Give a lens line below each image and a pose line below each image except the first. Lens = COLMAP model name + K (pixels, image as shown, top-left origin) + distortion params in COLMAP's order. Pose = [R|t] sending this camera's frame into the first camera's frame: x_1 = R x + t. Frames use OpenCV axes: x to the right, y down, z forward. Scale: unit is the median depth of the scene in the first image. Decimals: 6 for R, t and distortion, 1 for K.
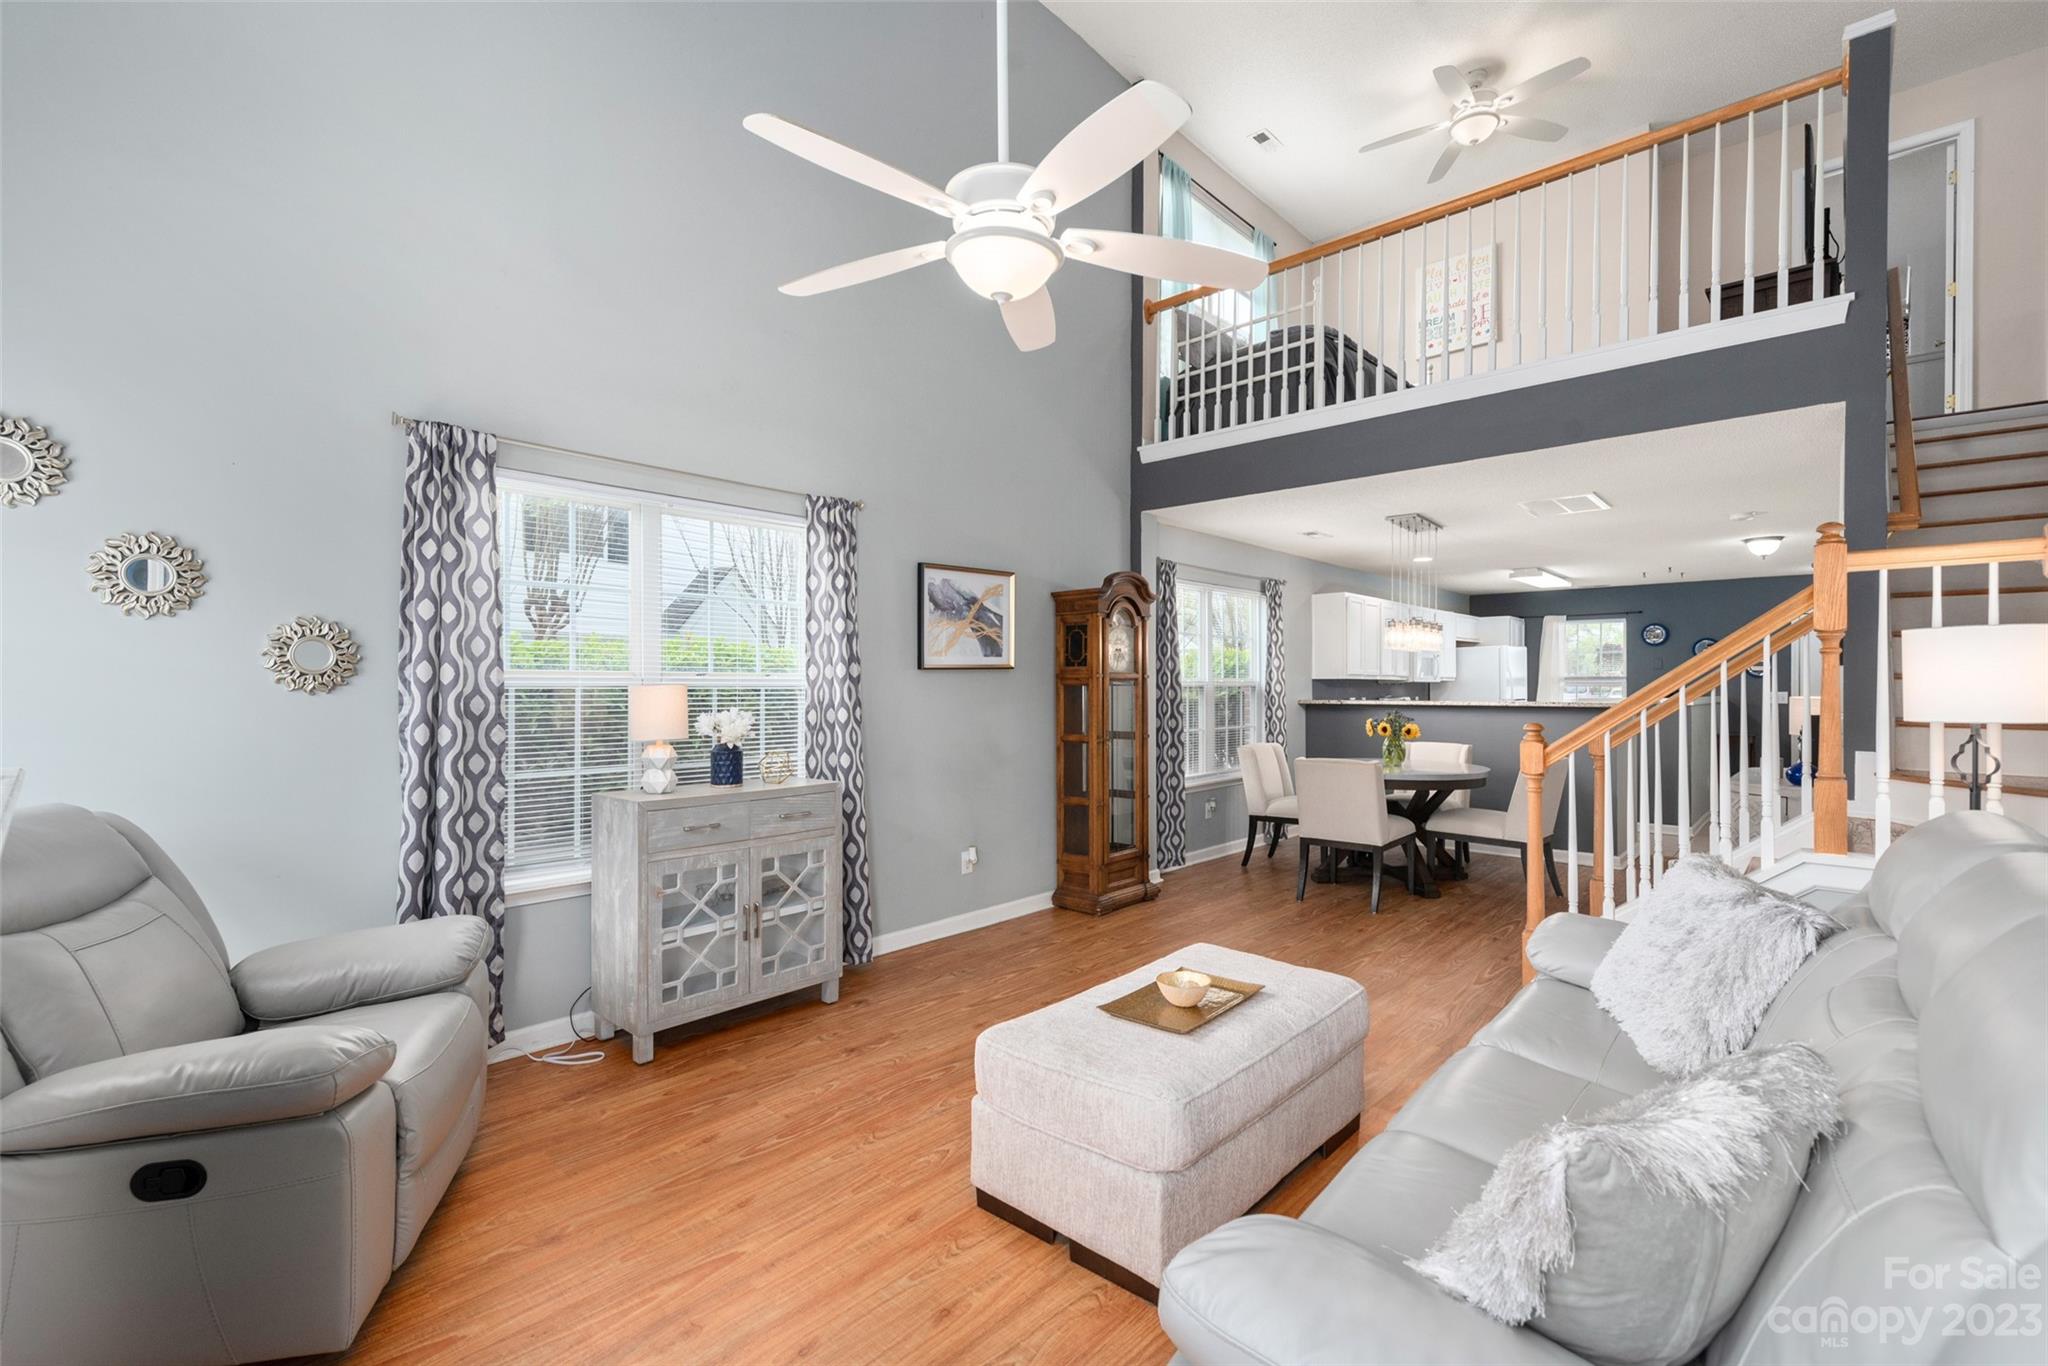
lens RADIAL K [[907.5, 0, 1019.4], [0, 907.5, 686.2], [0, 0, 1]] dist [-0.000234, -0.000209]
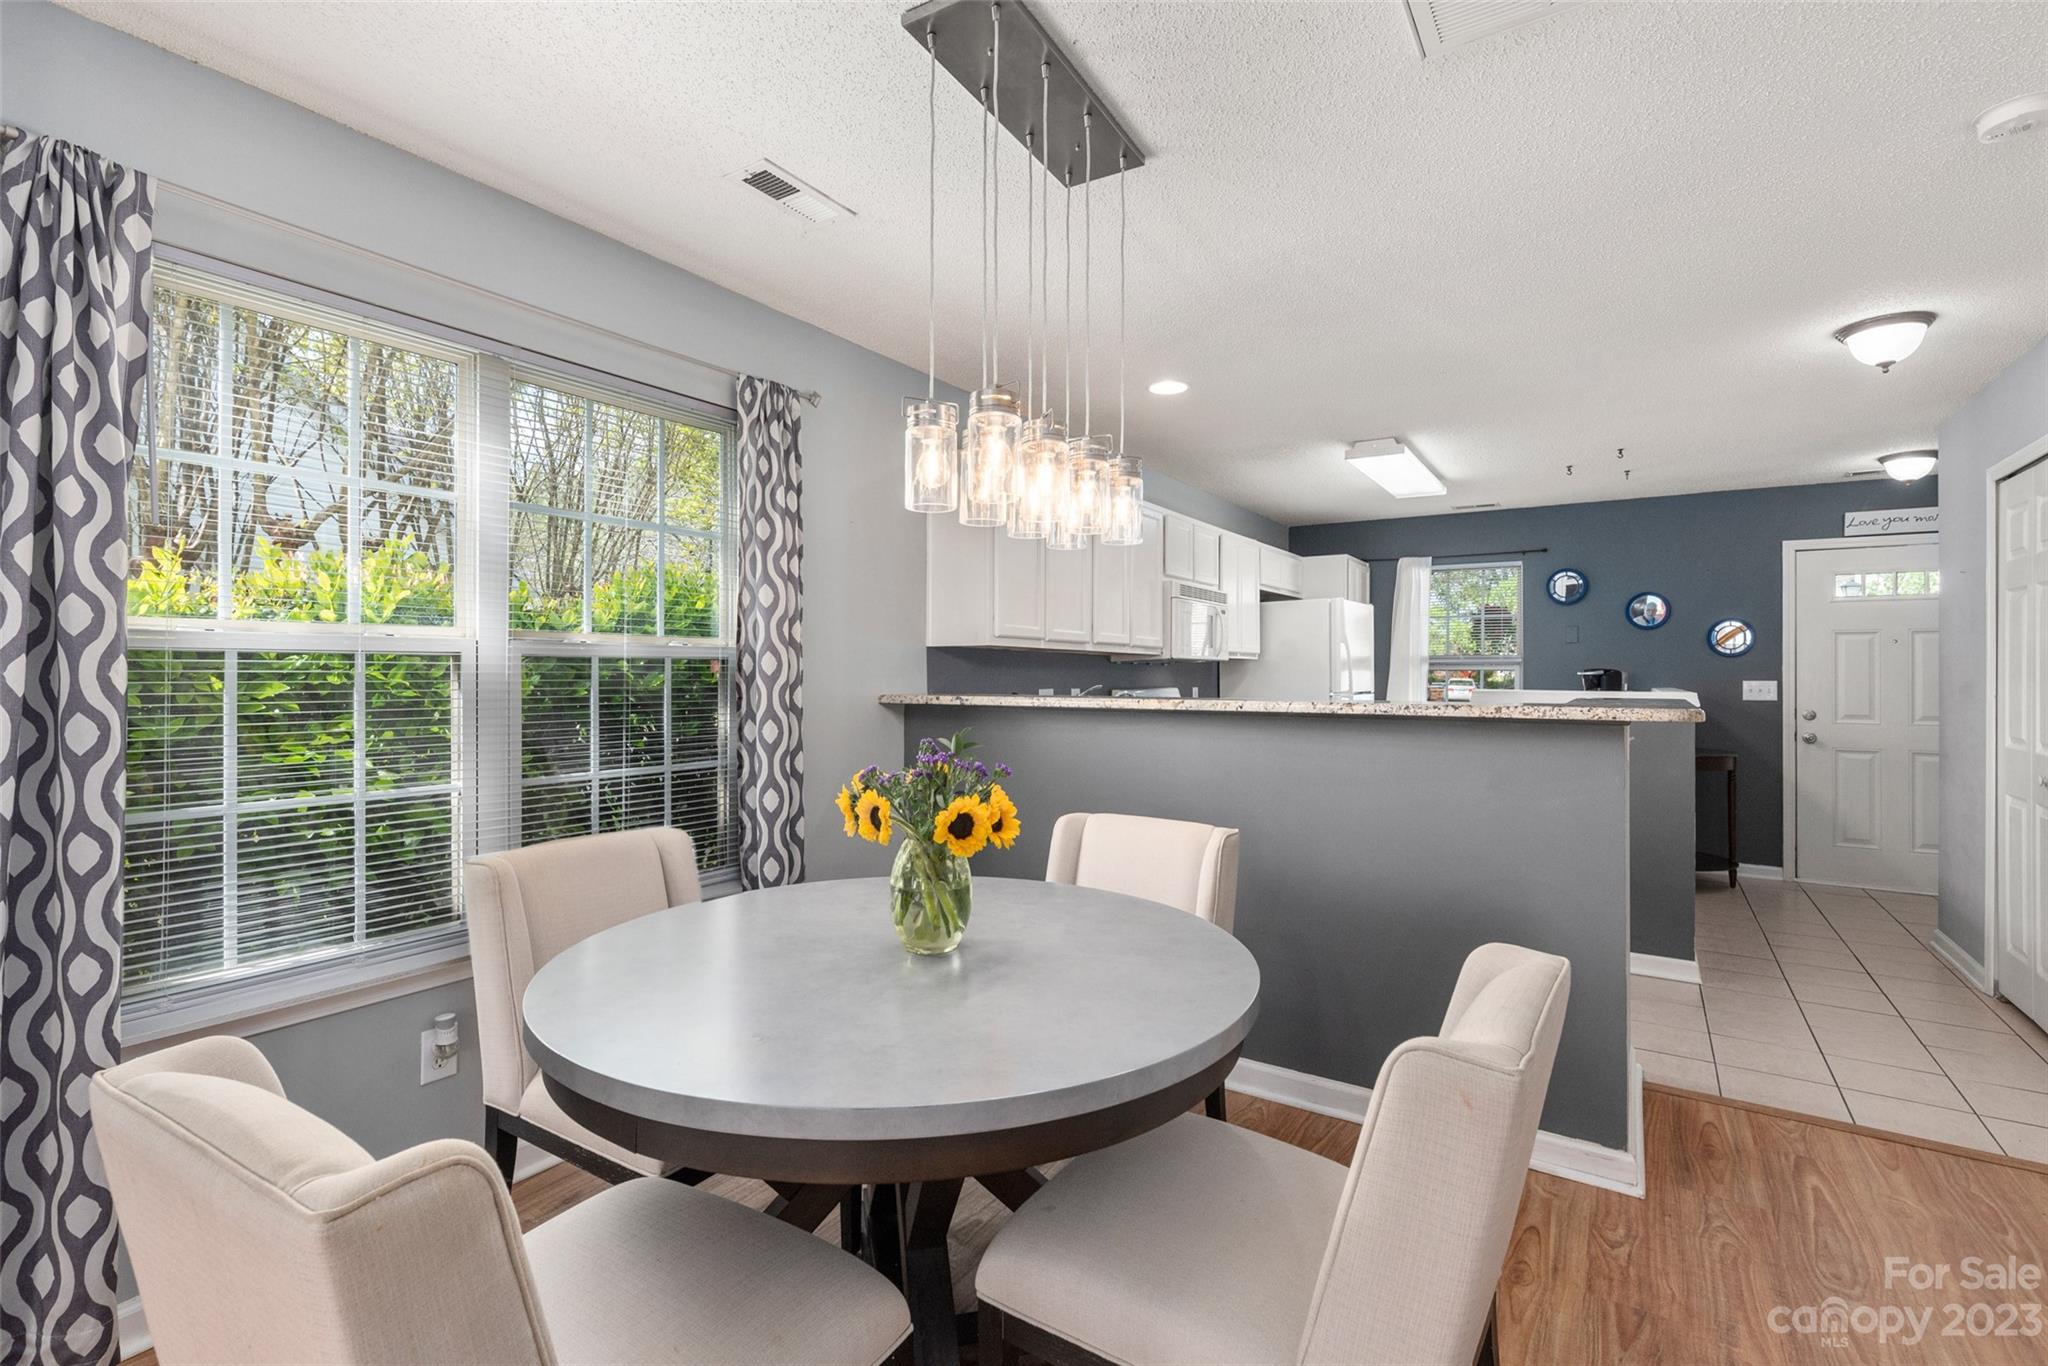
lens RADIAL K [[907.5, 0, 1028.3], [0, 907.5, 687.8], [0, 0, 1]] dist [-0.000234, -0.000209]
pose [[0.988076, -0.006926, 0.153808, 0.242094], [0.006520, 0.999974, 0.003140, 0.008571], [-0.153826, -0.002100, 0.988096, 0.445061]]
